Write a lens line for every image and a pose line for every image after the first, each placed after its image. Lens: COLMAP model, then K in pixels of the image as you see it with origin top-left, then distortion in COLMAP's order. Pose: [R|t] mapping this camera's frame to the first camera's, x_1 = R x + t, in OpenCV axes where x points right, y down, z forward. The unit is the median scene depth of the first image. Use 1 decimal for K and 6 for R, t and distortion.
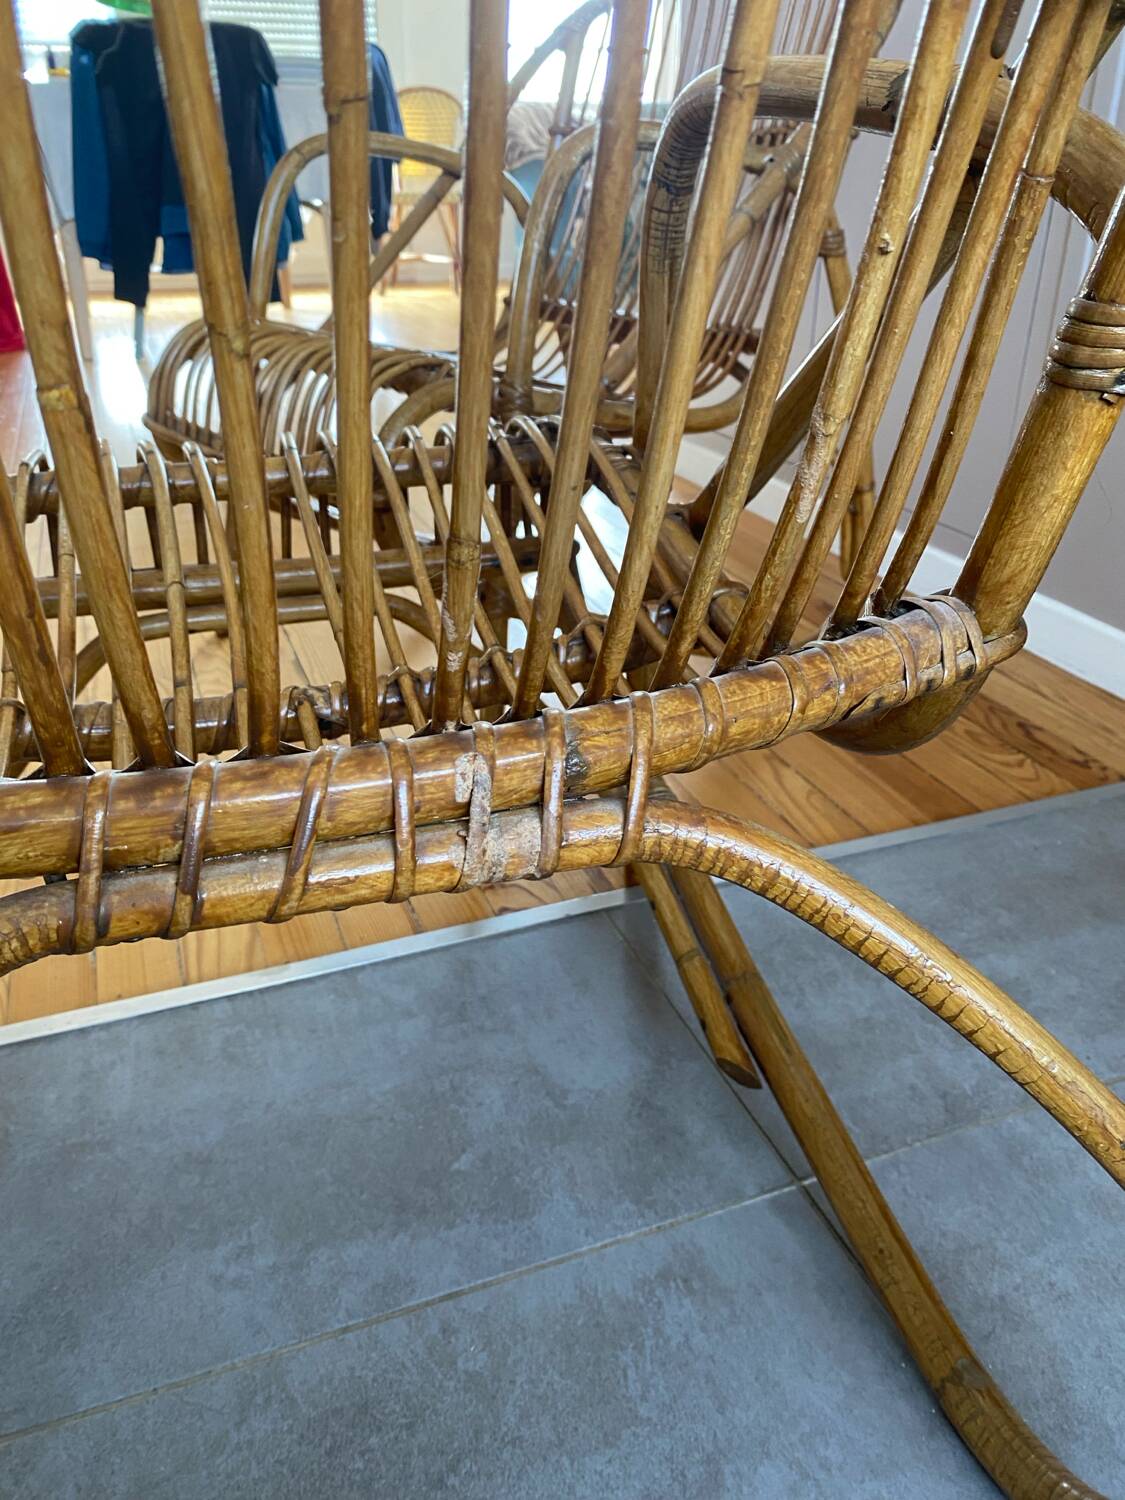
lens RADIAL K [[1157.8, 0, 542.2], [0, 1157.8, 731.6], [0, 0, 1]] dist [0.002313, -0.013289]
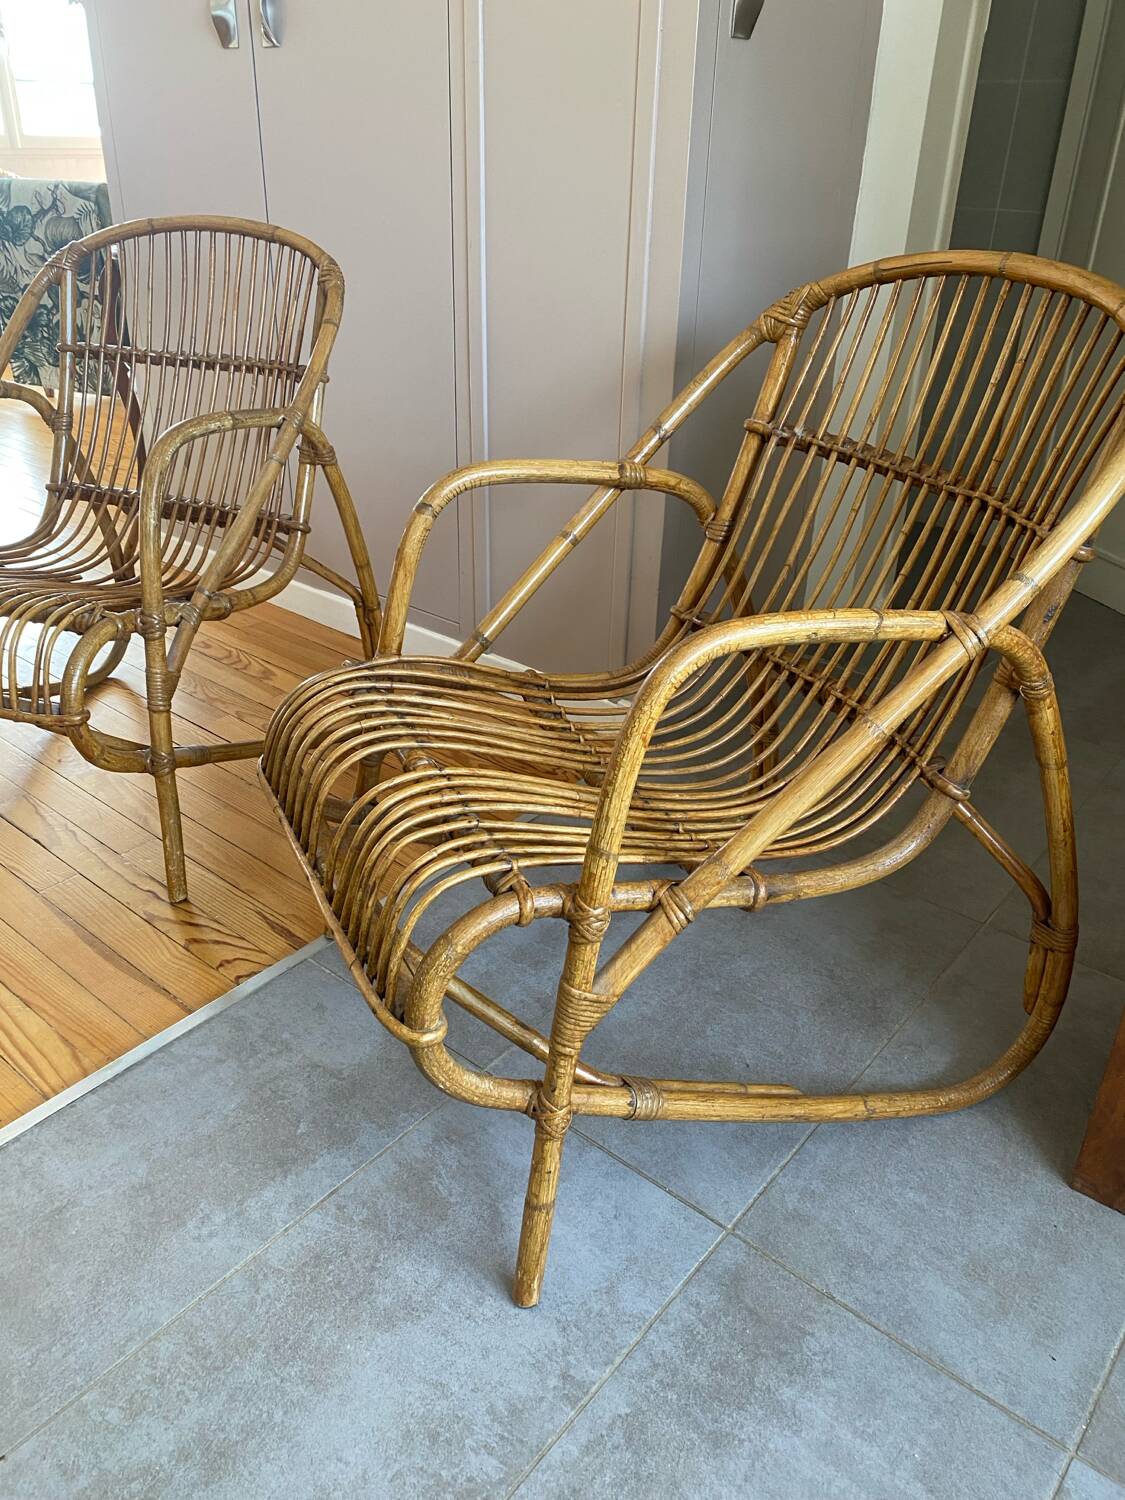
lens RADIAL K [[1157.8, 0, 556.7], [0, 1157.8, 729.1], [0, 0, 1]] dist [0.002313, -0.013289]
pose [[0.866734, -0.214467, 0.450306, -0.497333], [0.200579, 0.976487, 0.079003, -0.335369], [-0.456661, 0.021848, 0.889372, -0.899316]]
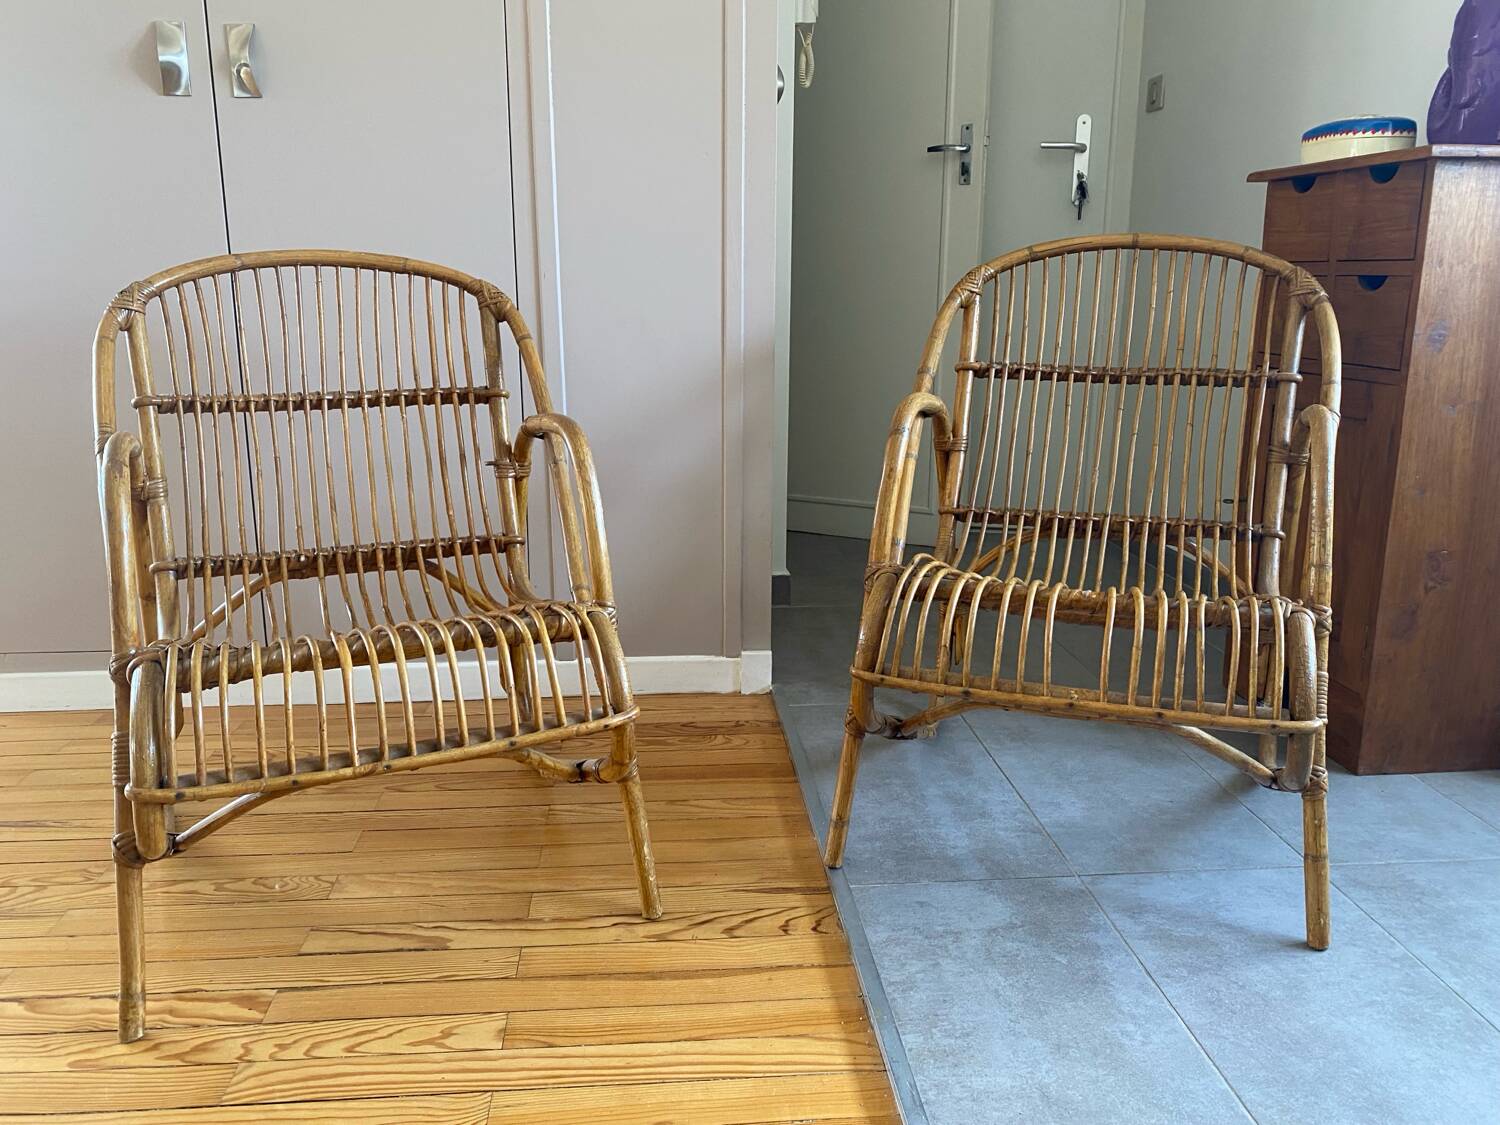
lens RADIAL K [[1142.9, 0, 745.4], [0, 1142.9, 555.4], [0, 0, 1]] dist [0.020267, -0.022722]
pose [[0.265700, -0.228432, 0.936601, -2.316568], [0.419876, 0.901959, 0.100870, -0.802145], [-0.867818, 0.366455, 0.335564, 0.748895]]
